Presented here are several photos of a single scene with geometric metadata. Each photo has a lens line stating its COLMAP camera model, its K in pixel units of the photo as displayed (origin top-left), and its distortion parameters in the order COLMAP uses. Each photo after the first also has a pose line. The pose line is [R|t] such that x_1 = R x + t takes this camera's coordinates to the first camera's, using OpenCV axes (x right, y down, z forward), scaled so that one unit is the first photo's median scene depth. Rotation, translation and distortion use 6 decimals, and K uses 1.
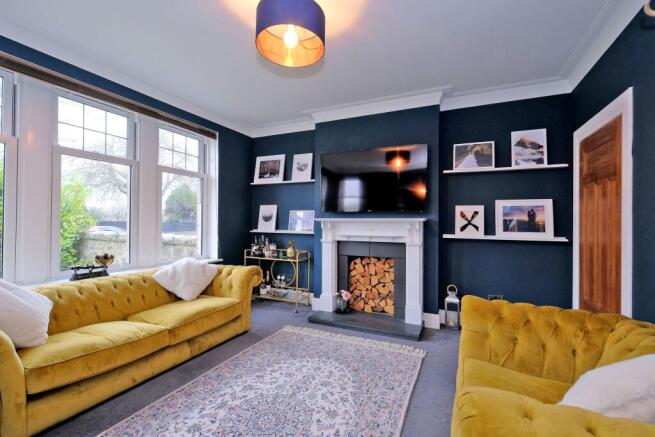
lens RADIAL K [[285.9, 0, 332.3], [0, 285.9, 220.0], [0, 0, 1]] dist [-0.001029, 0.000202]
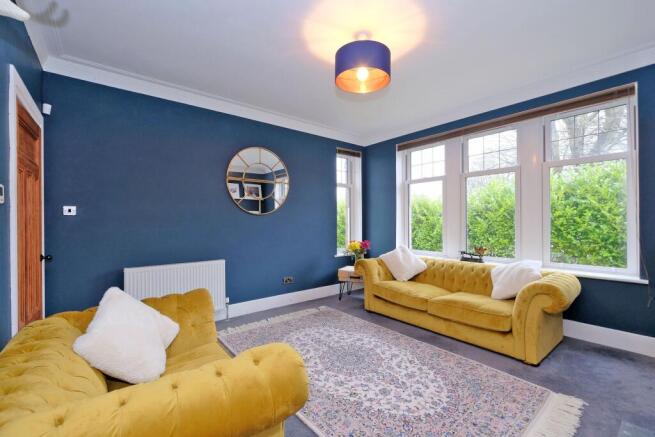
lens RADIAL K [[285.9, 0, 332.3], [0, 285.9, 220.0], [0, 0, 1]] dist [-0.001029, 0.000202]
pose [[-0.446787, -0.010738, -0.894576, 0.856945], [0.008153, 0.999838, -0.016074, 0.016663], [0.894603, -0.014475, -0.446627, 1.203008]]
